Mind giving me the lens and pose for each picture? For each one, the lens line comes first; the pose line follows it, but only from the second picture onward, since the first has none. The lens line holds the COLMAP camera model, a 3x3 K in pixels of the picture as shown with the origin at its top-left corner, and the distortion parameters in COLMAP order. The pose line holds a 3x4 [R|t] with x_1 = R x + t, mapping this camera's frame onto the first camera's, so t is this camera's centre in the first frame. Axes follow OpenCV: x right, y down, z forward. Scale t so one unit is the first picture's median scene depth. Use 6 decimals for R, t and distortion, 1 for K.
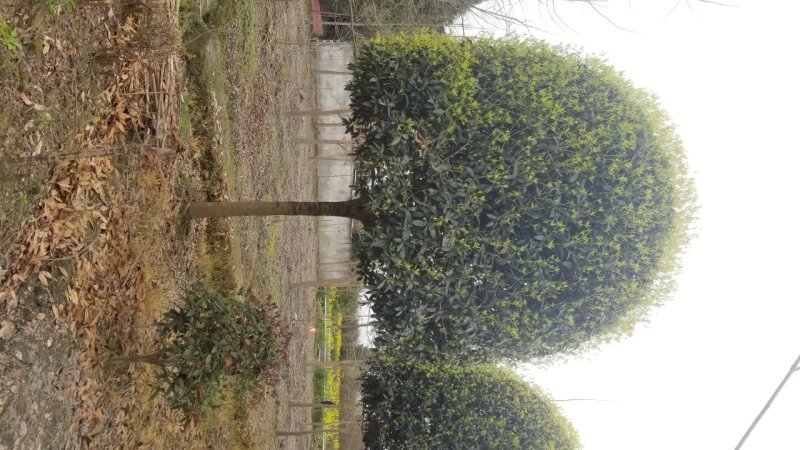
lens RADIAL K [[632.9, 0, 400.0], [0, 632.9, 225.0], [0, 0, 1]] dist [0.070214, -0.098065]
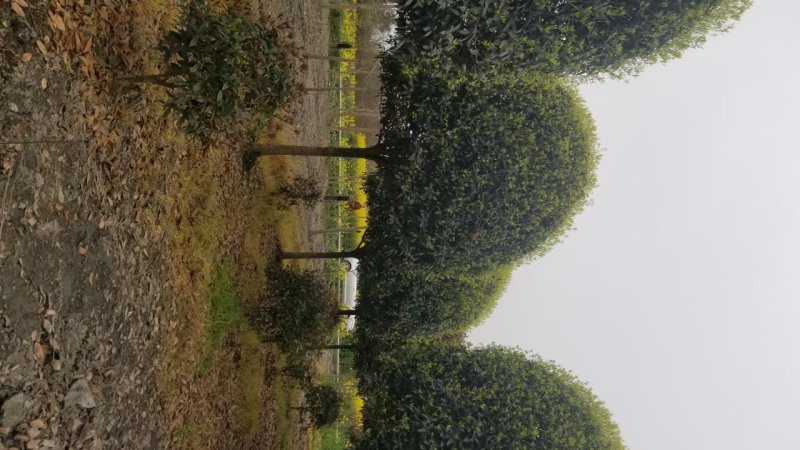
lens RADIAL K [[632.9, 0, 400.0], [0, 632.9, 225.0], [0, 0, 1]] dist [0.070214, -0.098065]
pose [[0.997782, 0.066426, -0.004416, -0.021290], [-0.052915, 0.831592, 0.552860, -0.150586], [0.040396, -0.551400, 0.833262, 0.127405]]
